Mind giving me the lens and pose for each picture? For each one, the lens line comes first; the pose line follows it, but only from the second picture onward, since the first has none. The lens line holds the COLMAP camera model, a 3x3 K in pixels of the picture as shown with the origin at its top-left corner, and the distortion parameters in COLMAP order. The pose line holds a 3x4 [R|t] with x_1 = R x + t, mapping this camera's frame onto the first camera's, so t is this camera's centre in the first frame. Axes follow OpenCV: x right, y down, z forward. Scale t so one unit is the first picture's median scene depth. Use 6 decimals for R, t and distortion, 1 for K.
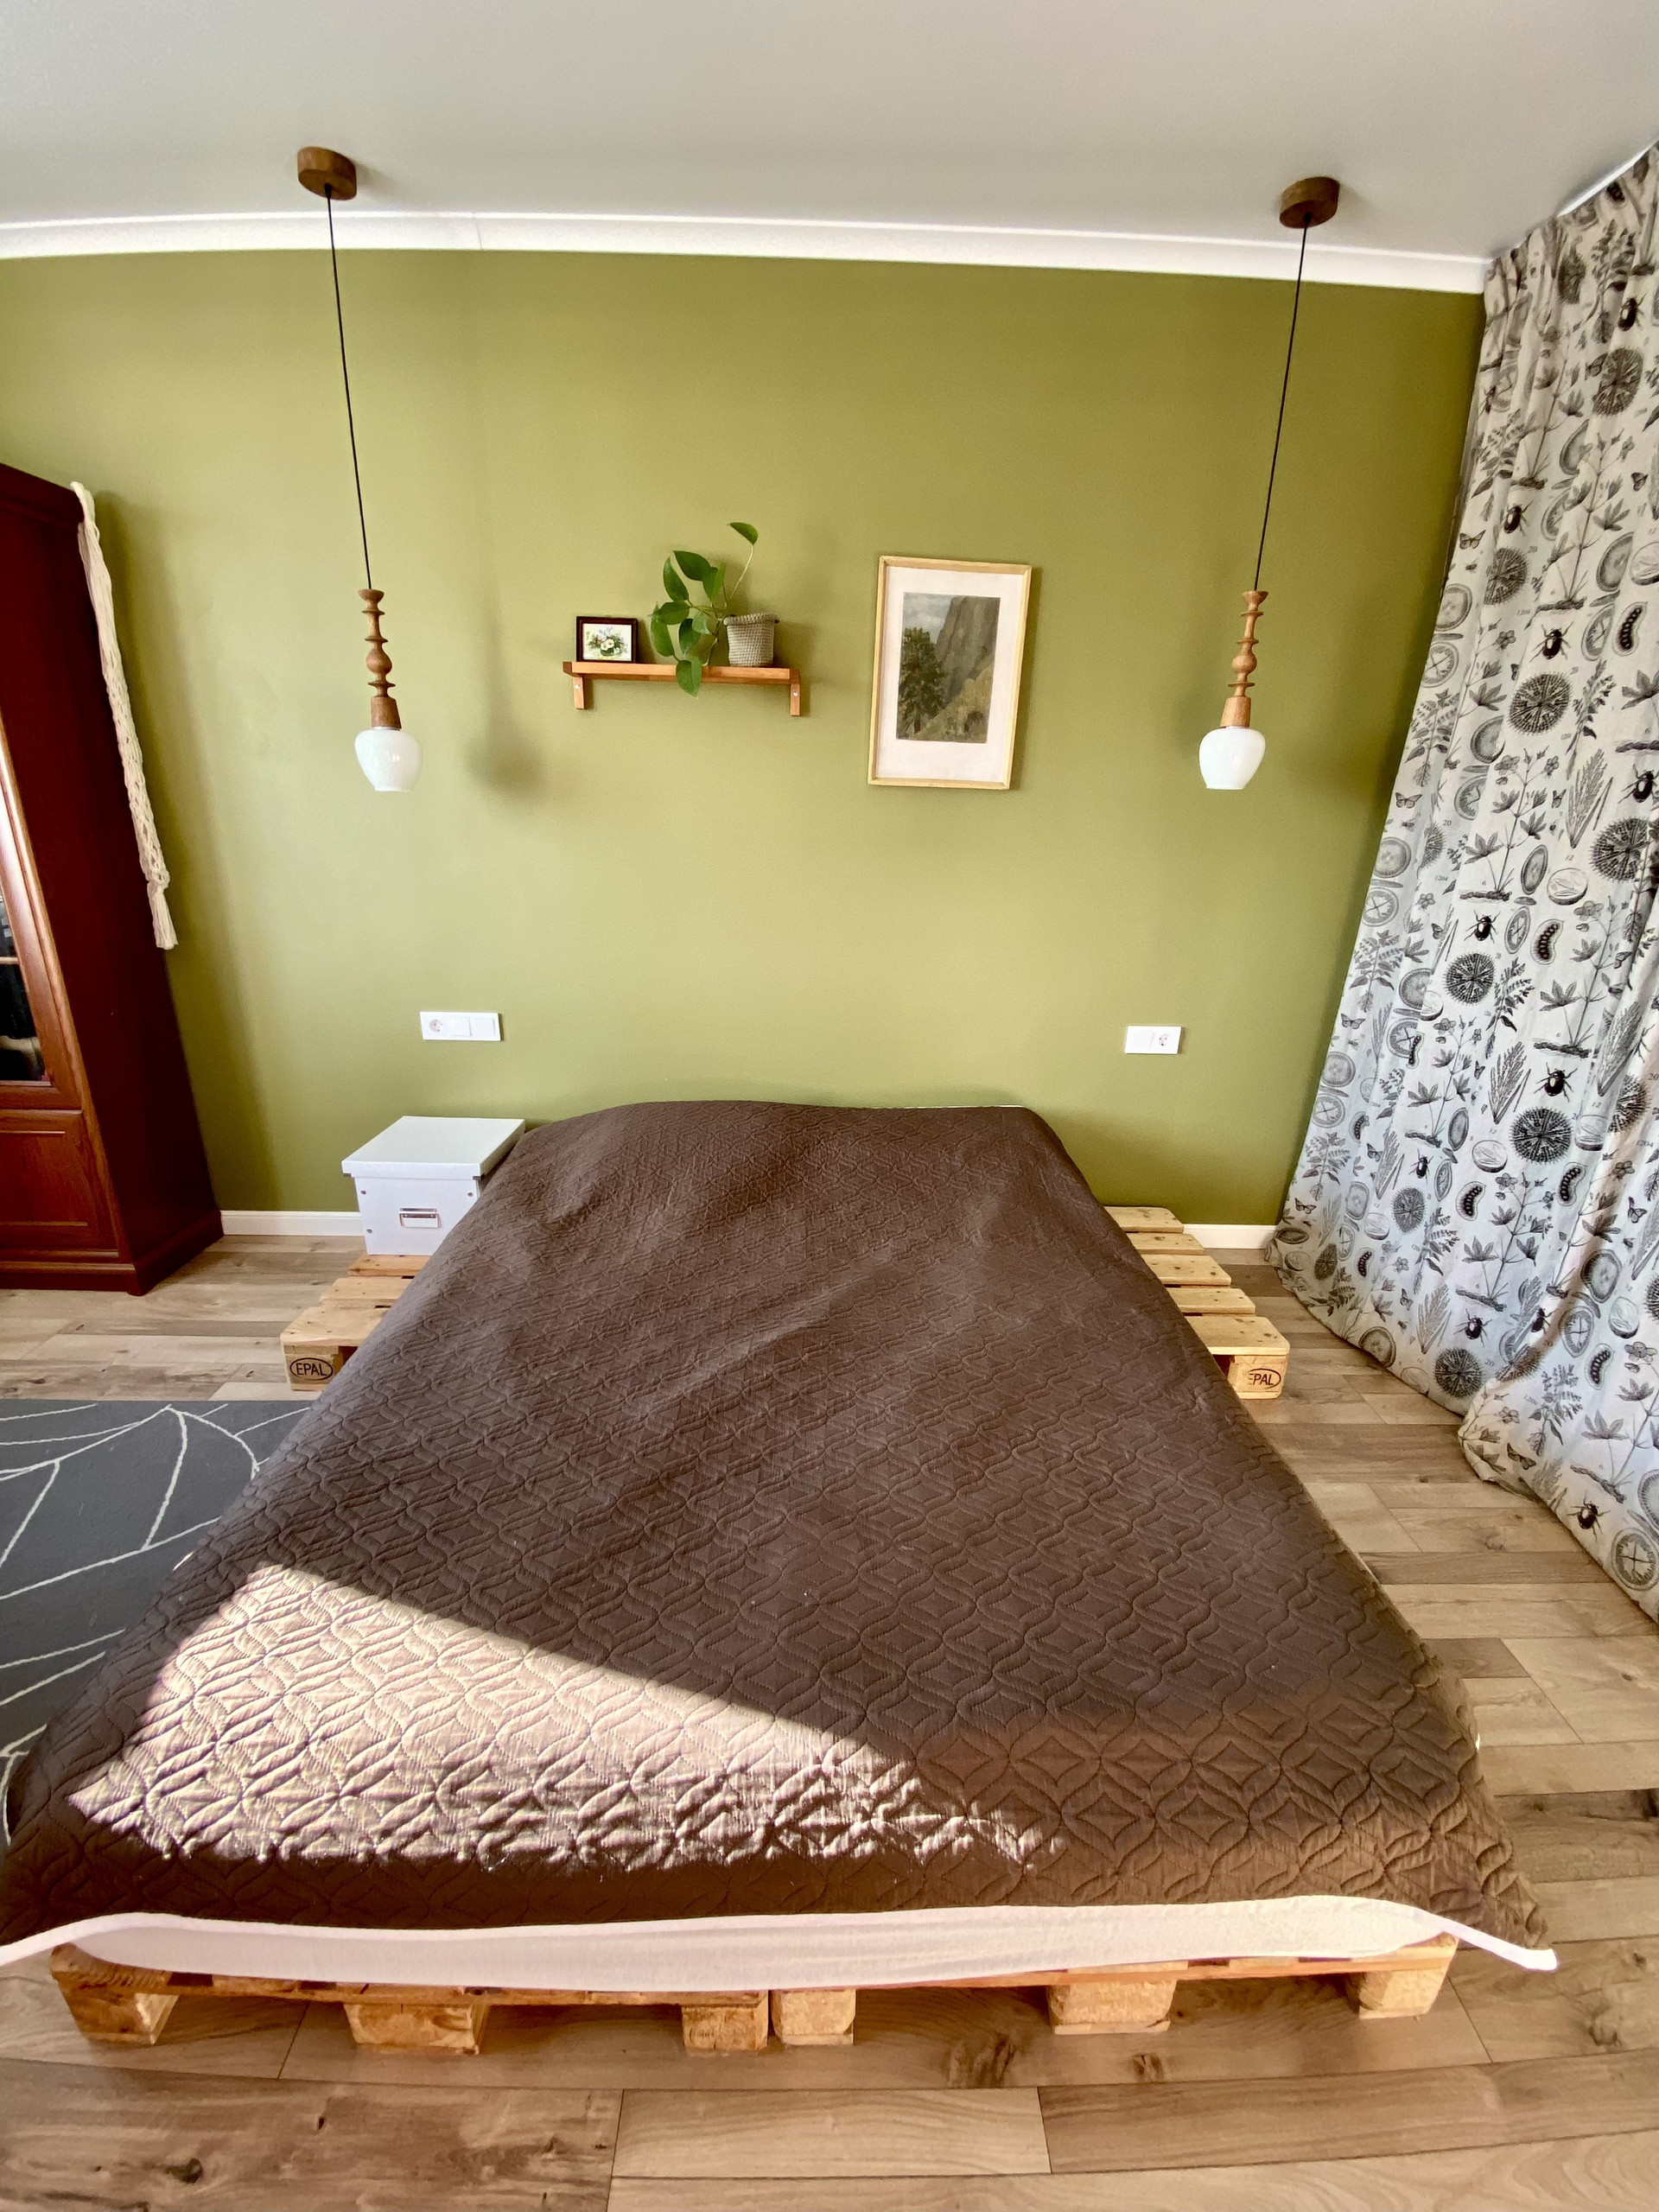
lens RADIAL K [[896.6, 0, 823.4], [0, 896.6, 1102.3], [0, 0, 1]] dist [0.036742, -0.032505]
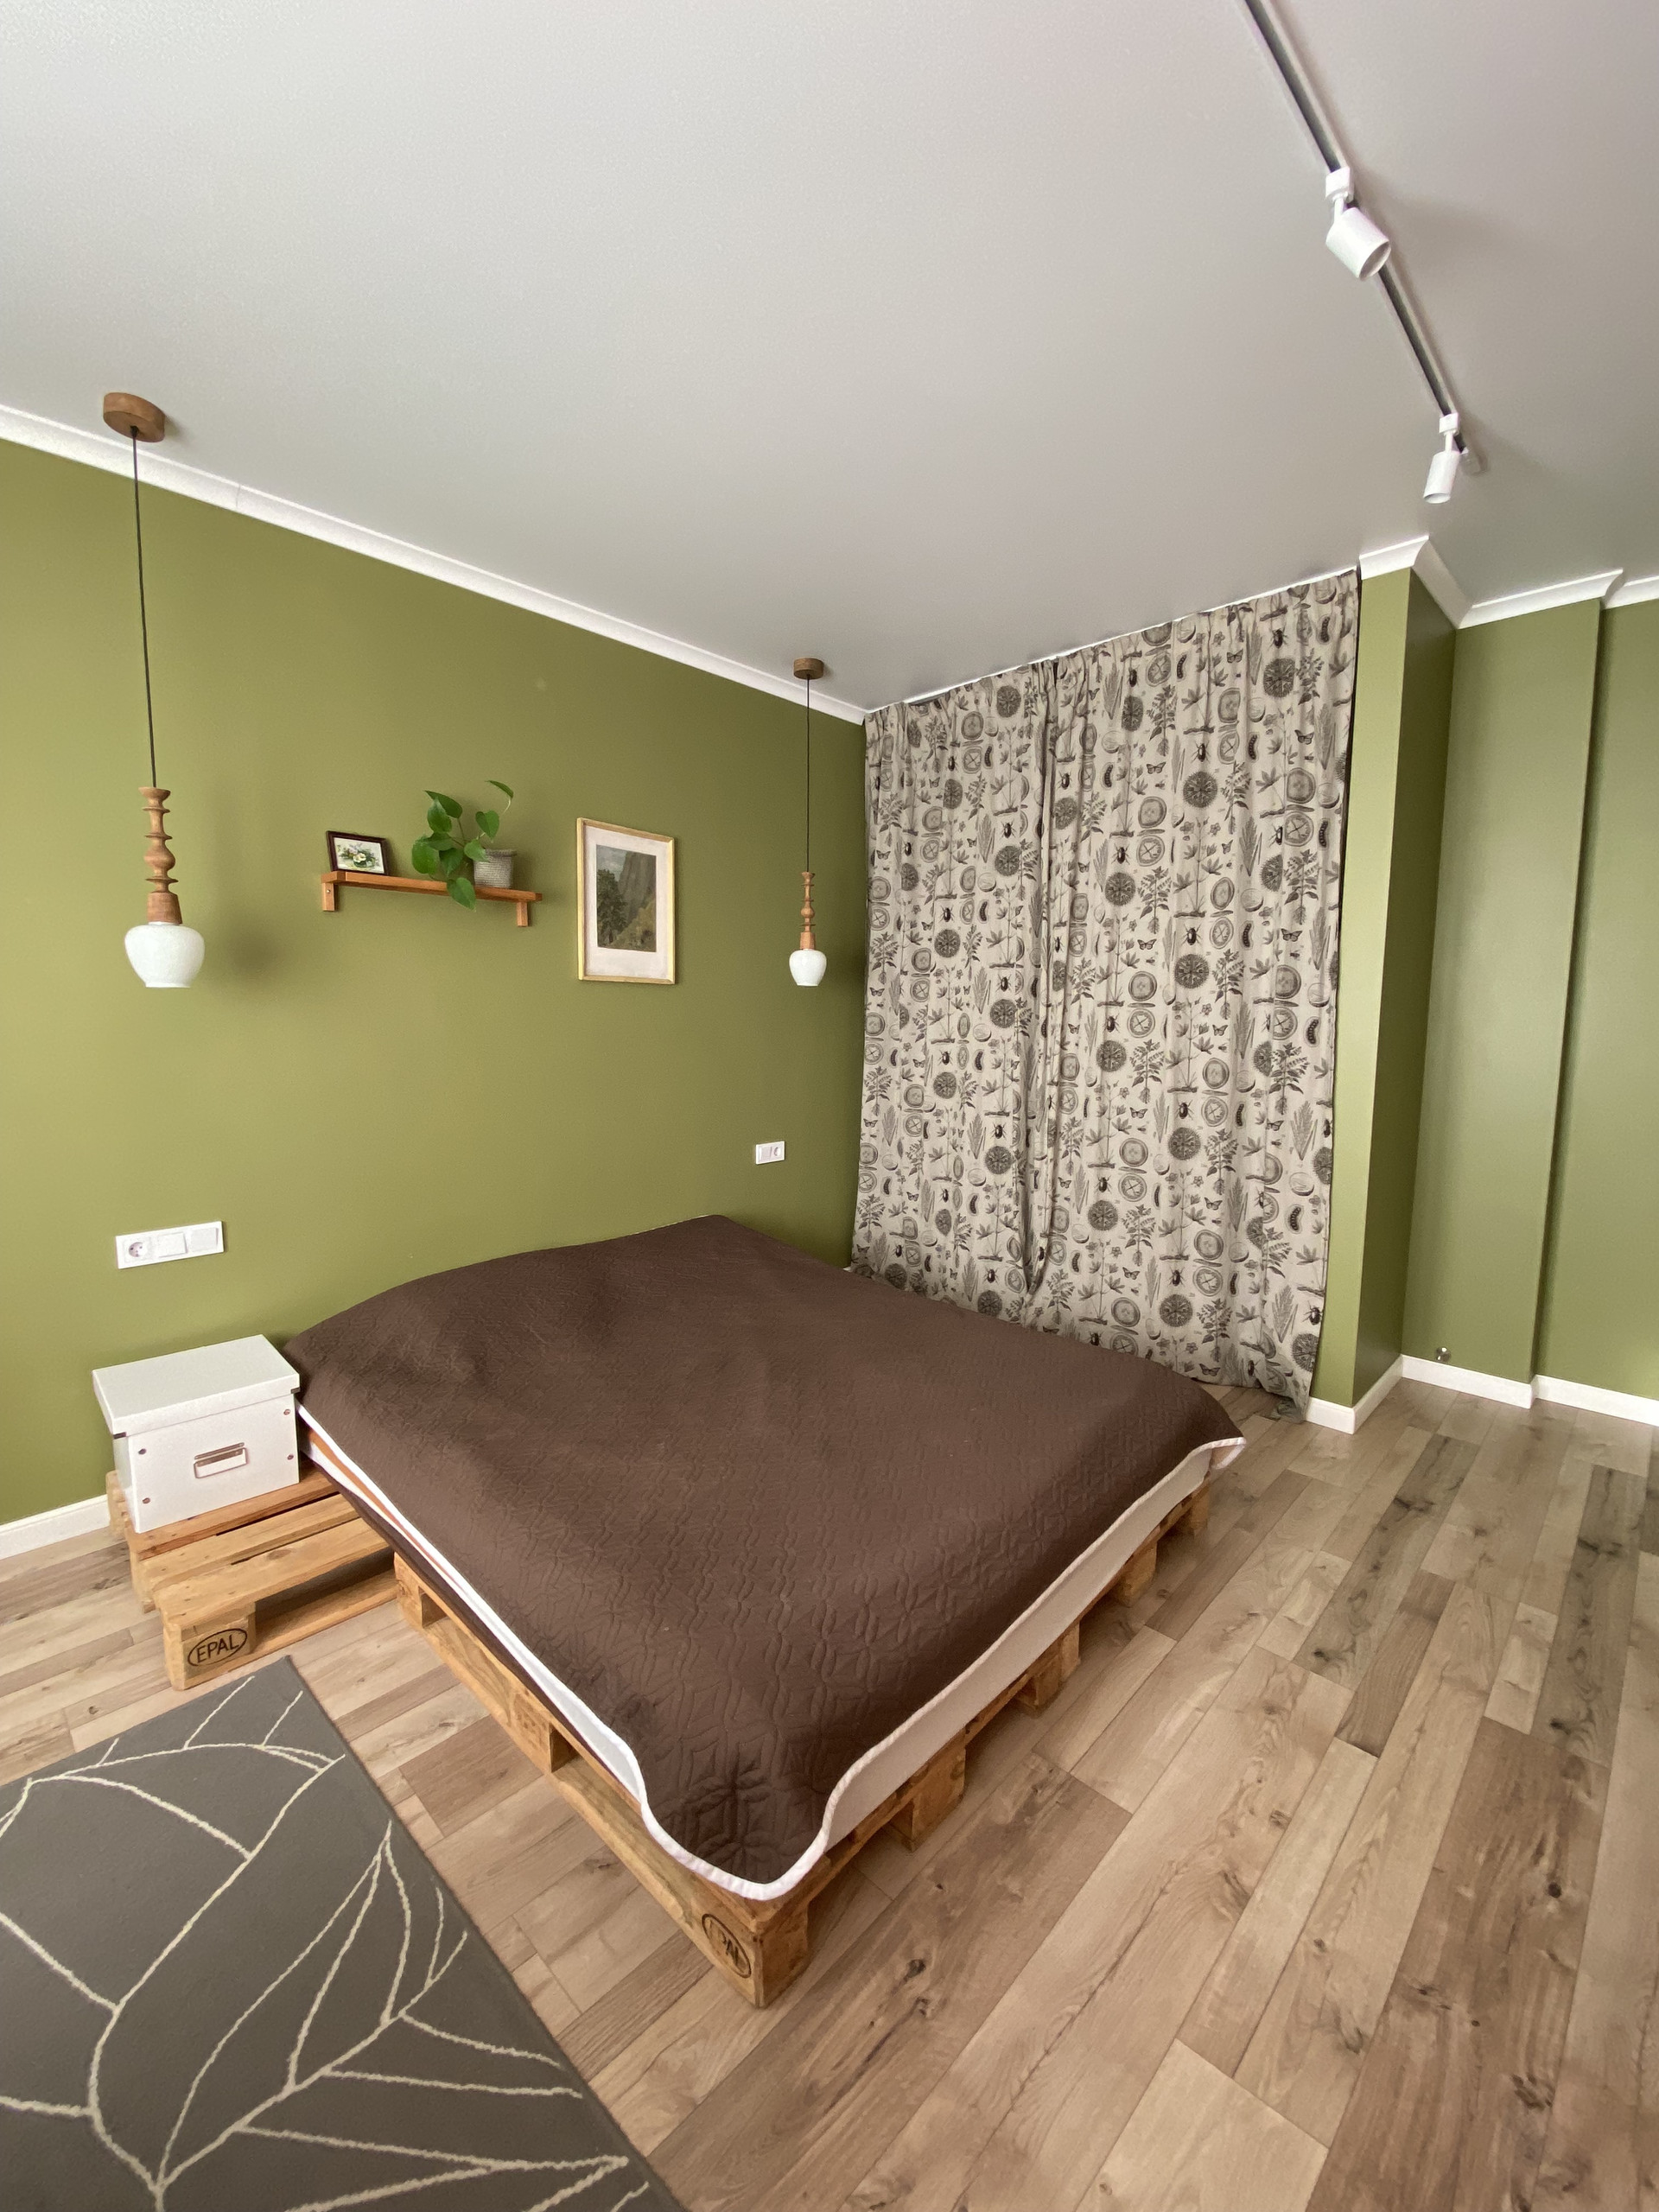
lens RADIAL K [[878.4, 0, 834.9], [0, 878.4, 1122.0], [0, 0, 1]] dist [0.021840, -0.030093]
pose [[0.691584, -0.111121, 0.713697, -0.697256], [0.236070, 0.968605, -0.077947, 0.020387], [-0.682629, 0.222389, 0.696104, -0.061781]]
